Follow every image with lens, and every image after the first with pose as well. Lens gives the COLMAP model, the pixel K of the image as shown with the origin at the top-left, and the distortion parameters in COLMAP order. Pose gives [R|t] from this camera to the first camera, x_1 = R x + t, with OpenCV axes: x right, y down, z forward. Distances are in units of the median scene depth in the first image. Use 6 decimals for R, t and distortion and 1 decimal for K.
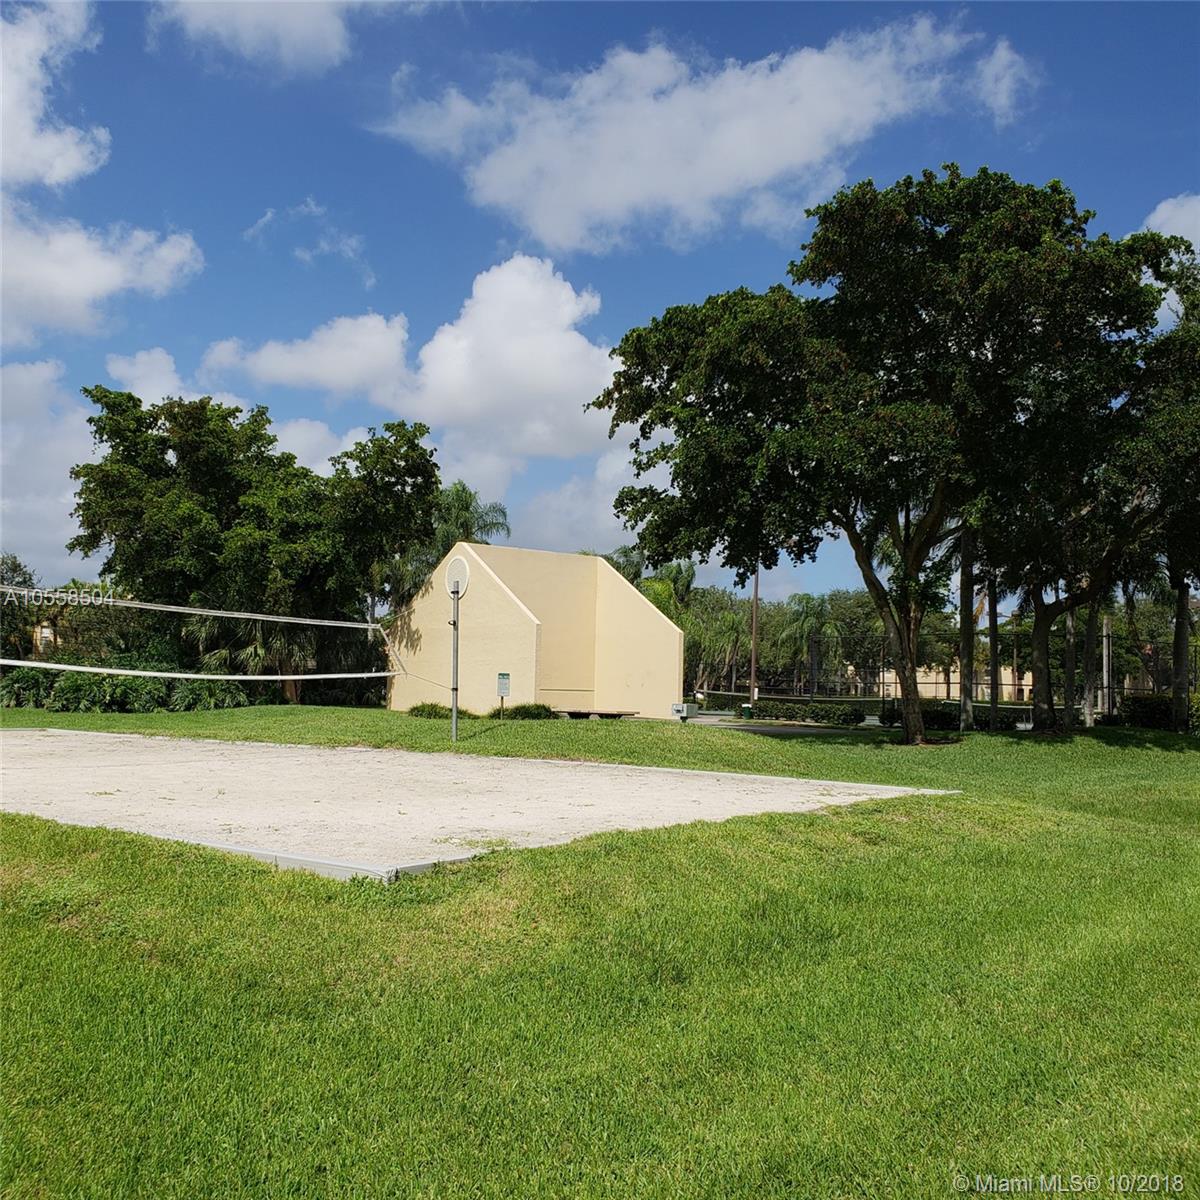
lens RADIAL K [[1259.5, 0, 606.0], [0, 1259.5, 616.5], [0, 0, 1]] dist [0.139849, -0.267554]
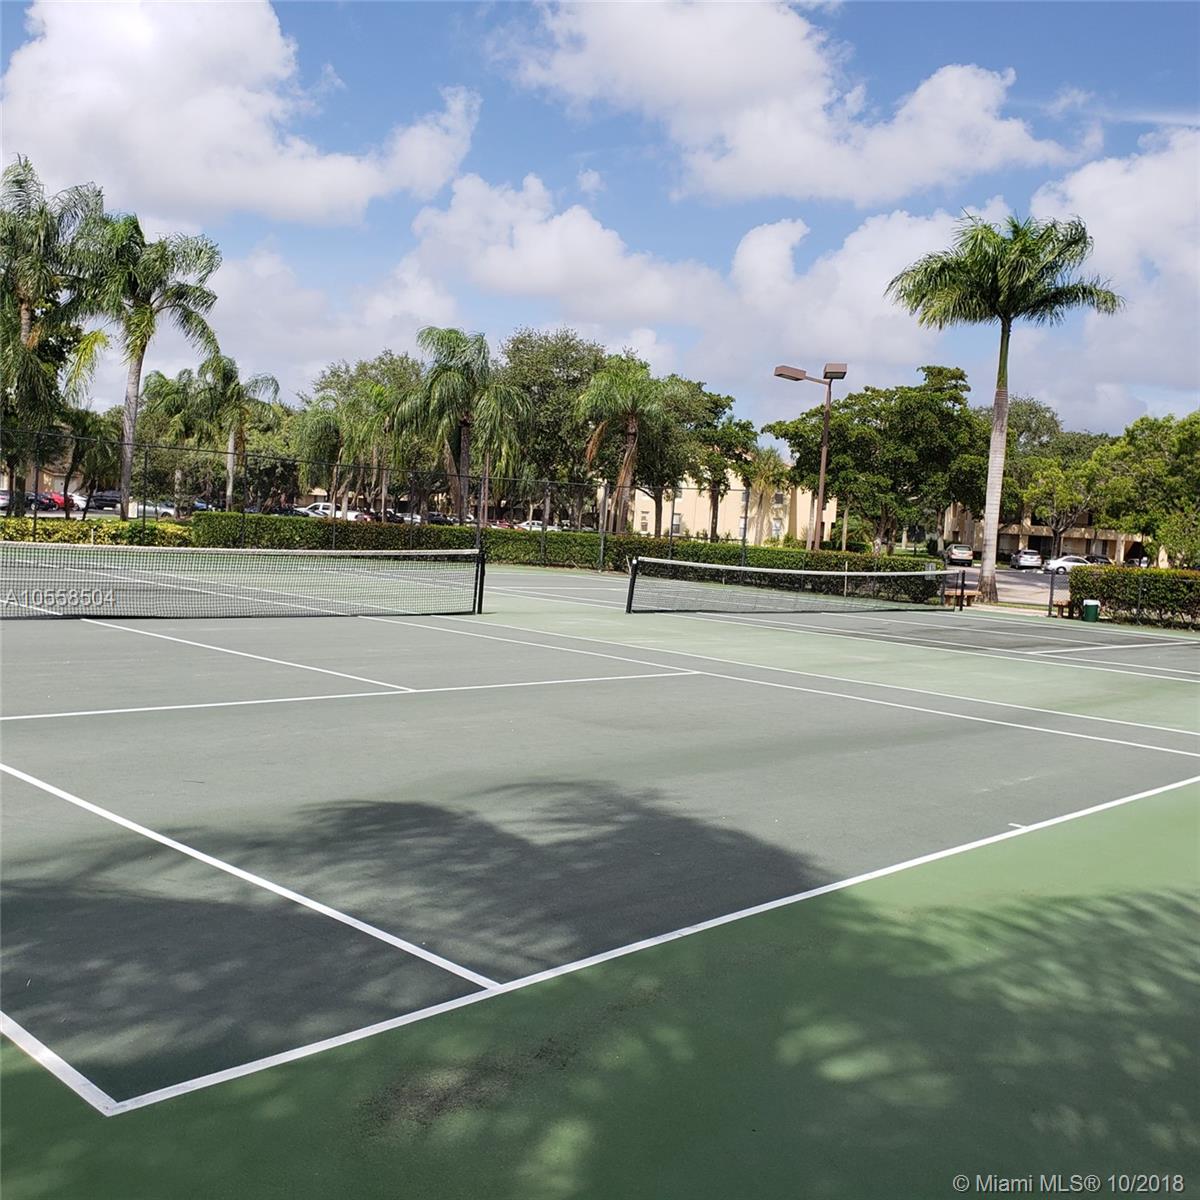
lens RADIAL K [[1259.5, 0, 606.0], [0, 1259.5, 616.5], [0, 0, 1]] dist [0.139849, -0.267554]
pose [[0.987955, 0.023622, 0.152928, 0.260187], [-0.045004, 0.989423, 0.137905, 0.043565], [-0.148053, -0.143126, 0.978568, 0.832019]]
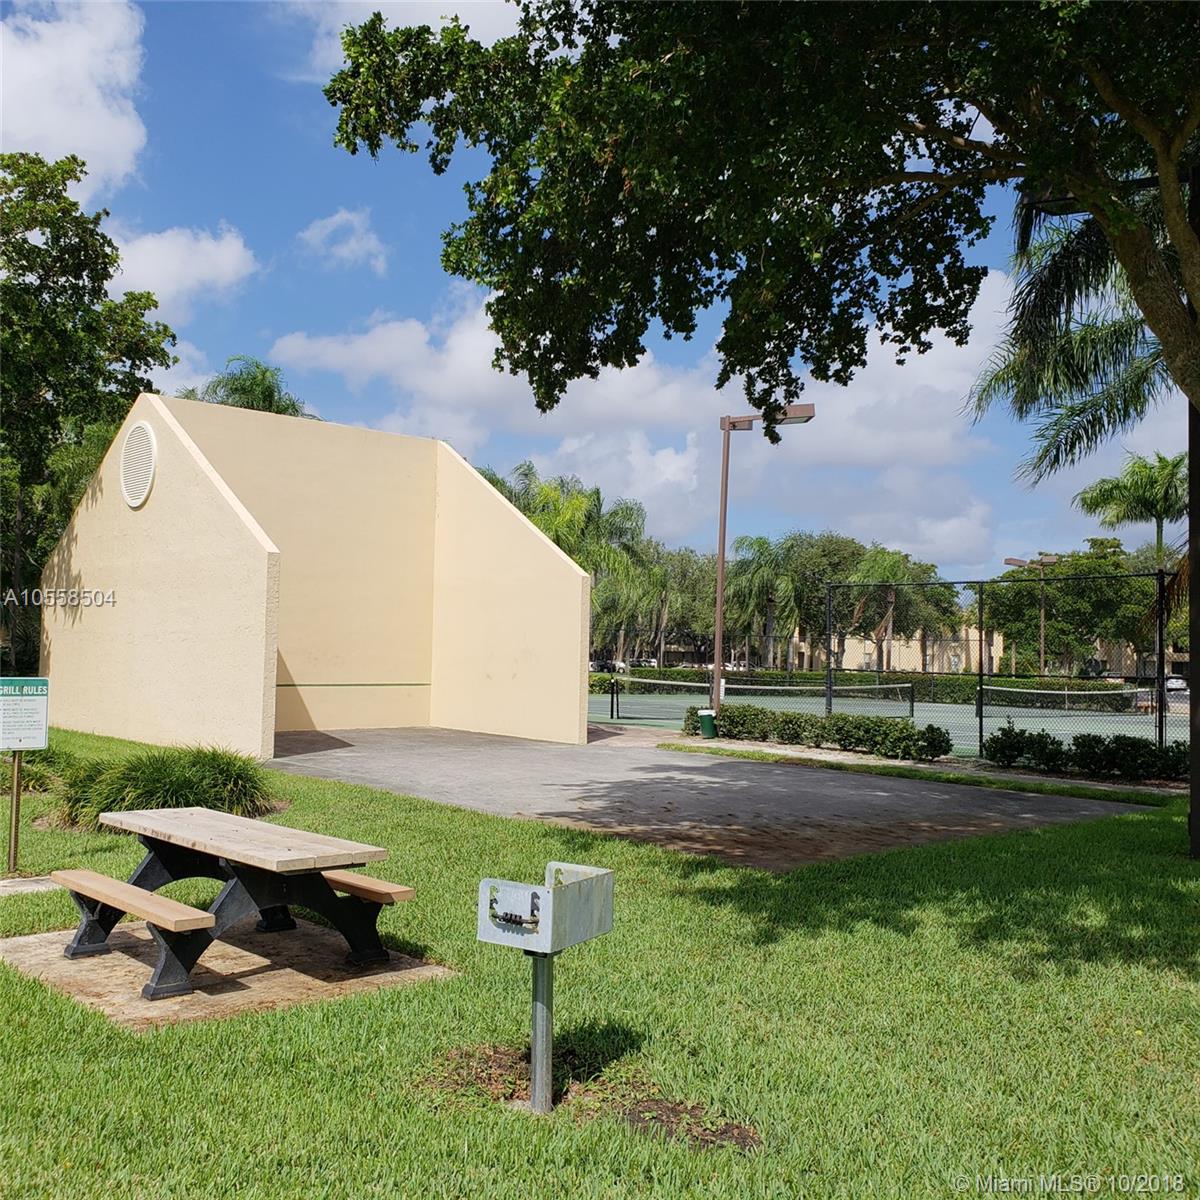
lens RADIAL K [[1259.5, 0, 606.0], [0, 1259.5, 616.5], [0, 0, 1]] dist [0.139849, -0.267554]
pose [[0.998020, 0.001668, 0.062877, 0.032370], [-0.003576, 0.999536, 0.030242, 0.012586], [-0.062798, -0.030407, 0.997563, 0.440388]]
